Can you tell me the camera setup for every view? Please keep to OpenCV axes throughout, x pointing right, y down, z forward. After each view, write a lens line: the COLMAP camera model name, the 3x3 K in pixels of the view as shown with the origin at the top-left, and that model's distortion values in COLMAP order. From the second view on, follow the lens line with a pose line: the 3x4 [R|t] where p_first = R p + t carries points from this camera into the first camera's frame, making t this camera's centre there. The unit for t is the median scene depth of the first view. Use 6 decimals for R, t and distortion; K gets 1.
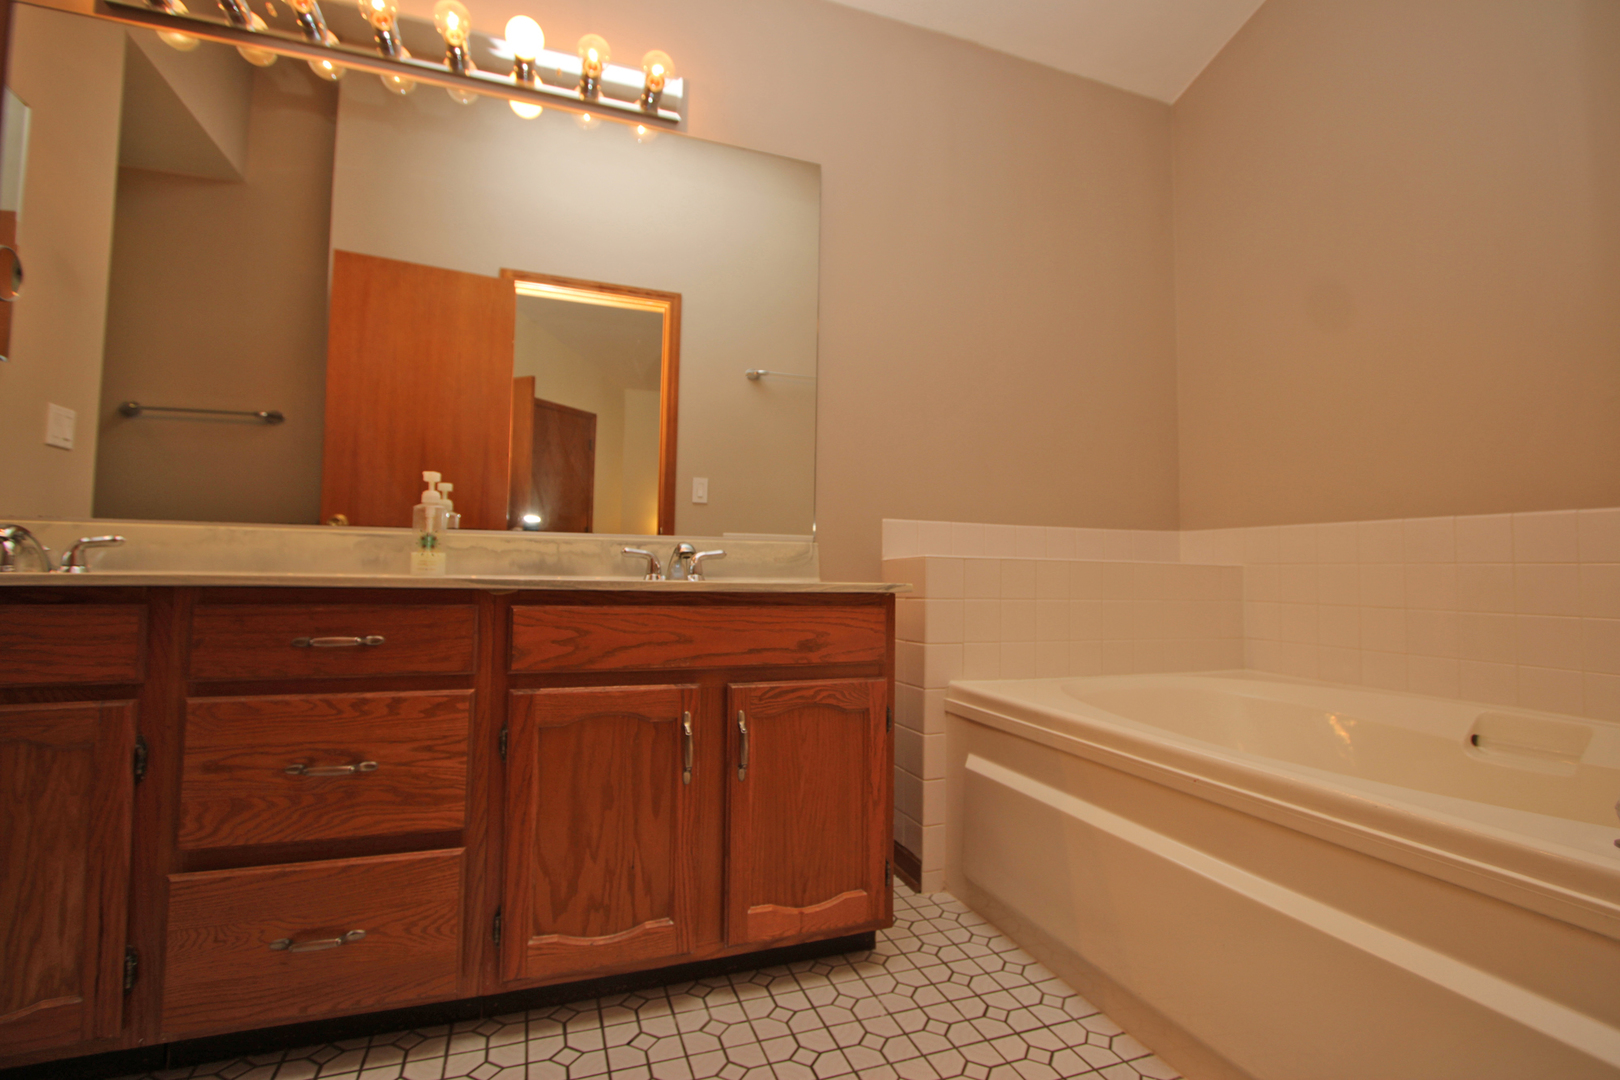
lens RADIAL K [[743.7, 0, 810.0], [0, 743.7, 540.0], [0, 0, 1]] dist [-0.014235, 0.000815]
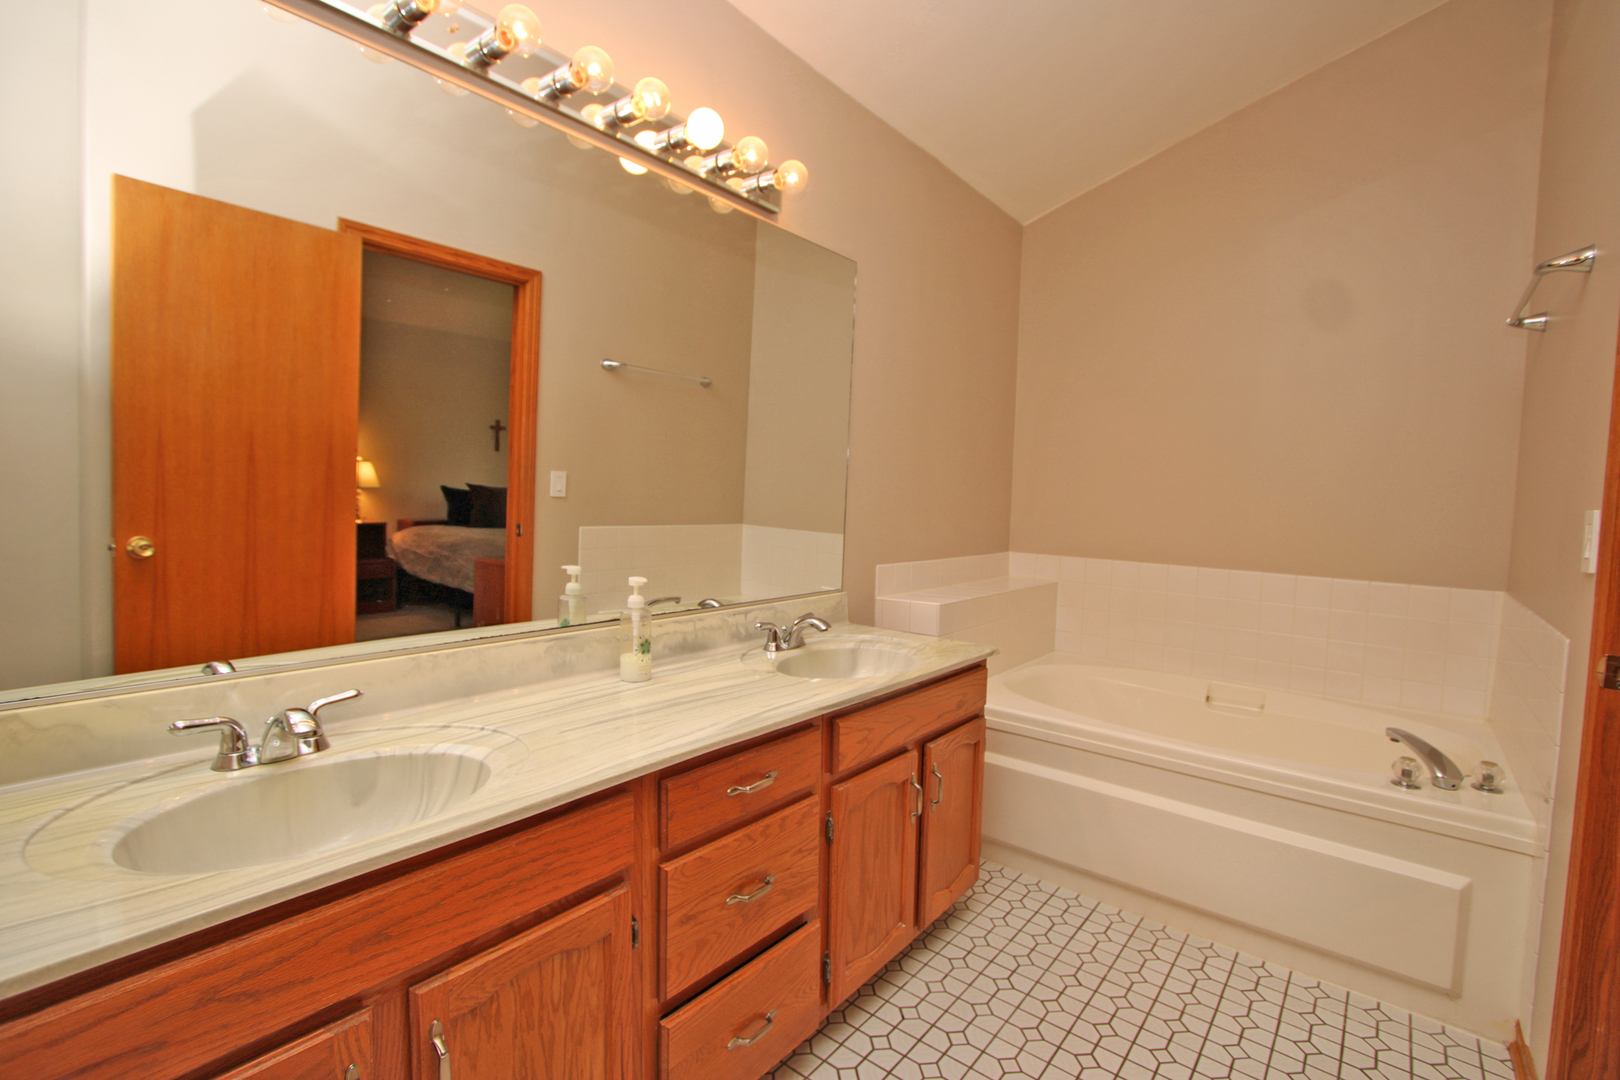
lens RADIAL K [[742.3, 0, 810.0], [0, 742.3, 540.0], [0, 0, 1]] dist [0.001563, 0.000224]
pose [[0.855100, -0.020672, 0.518051, -1.037099], [-0.044671, 0.992552, 0.113340, -0.333944], [-0.516535, -0.120059, 0.847807, 0.022149]]
